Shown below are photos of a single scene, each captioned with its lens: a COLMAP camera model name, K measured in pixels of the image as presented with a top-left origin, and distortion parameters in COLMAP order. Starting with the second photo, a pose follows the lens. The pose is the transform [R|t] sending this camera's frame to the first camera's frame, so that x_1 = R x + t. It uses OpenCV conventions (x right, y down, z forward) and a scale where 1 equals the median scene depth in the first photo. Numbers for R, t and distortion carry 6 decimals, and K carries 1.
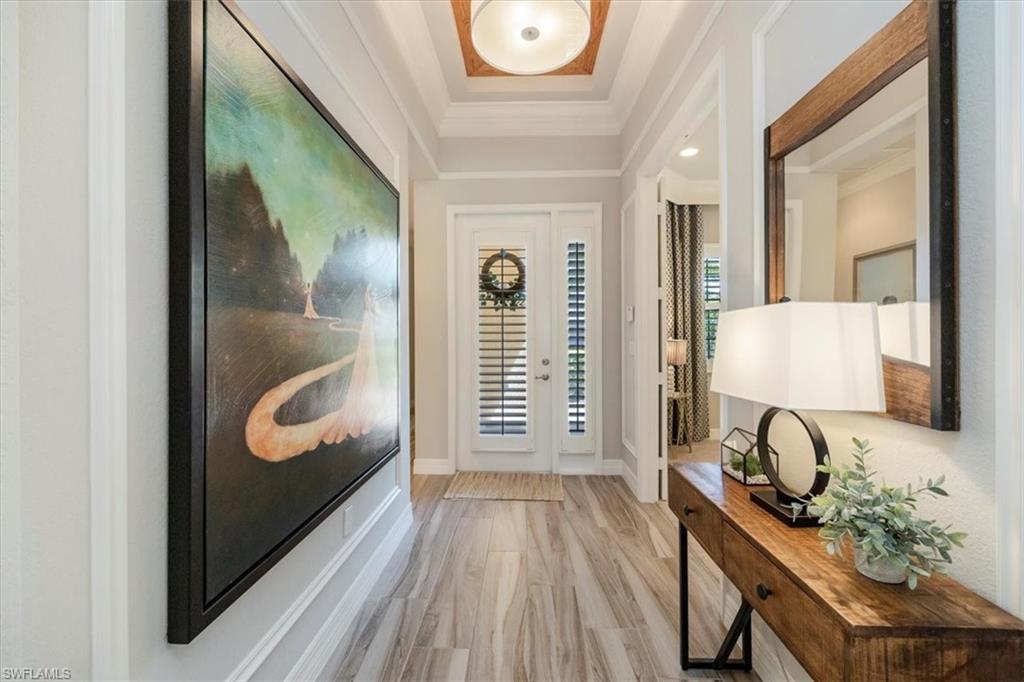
lens RADIAL K [[412.1, 0, 512.0], [0, 412.1, 341.0], [0, 0, 1]] dist [-0.001582, -0.000144]
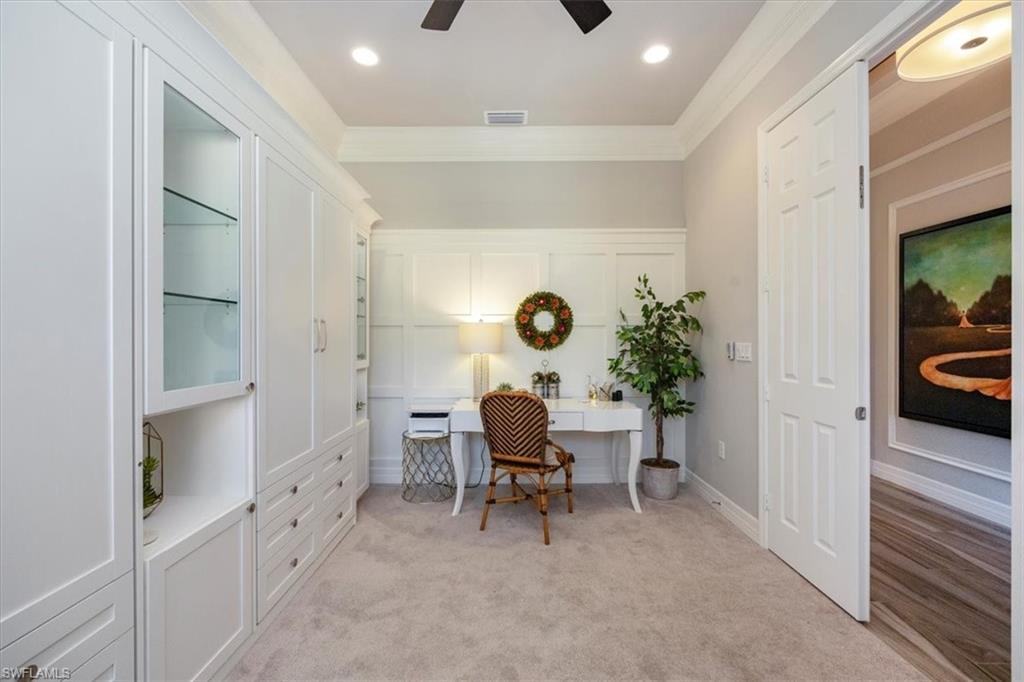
lens RADIAL K [[412.1, 0, 512.0], [0, 412.1, 341.0], [0, 0, 1]] dist [-0.001582, -0.000144]
pose [[-0.999534, 0.002792, -0.030399, 1.928837], [0.002530, 0.999959, 0.008682, -0.008769], [0.030422, 0.008601, -0.999500, 3.108303]]
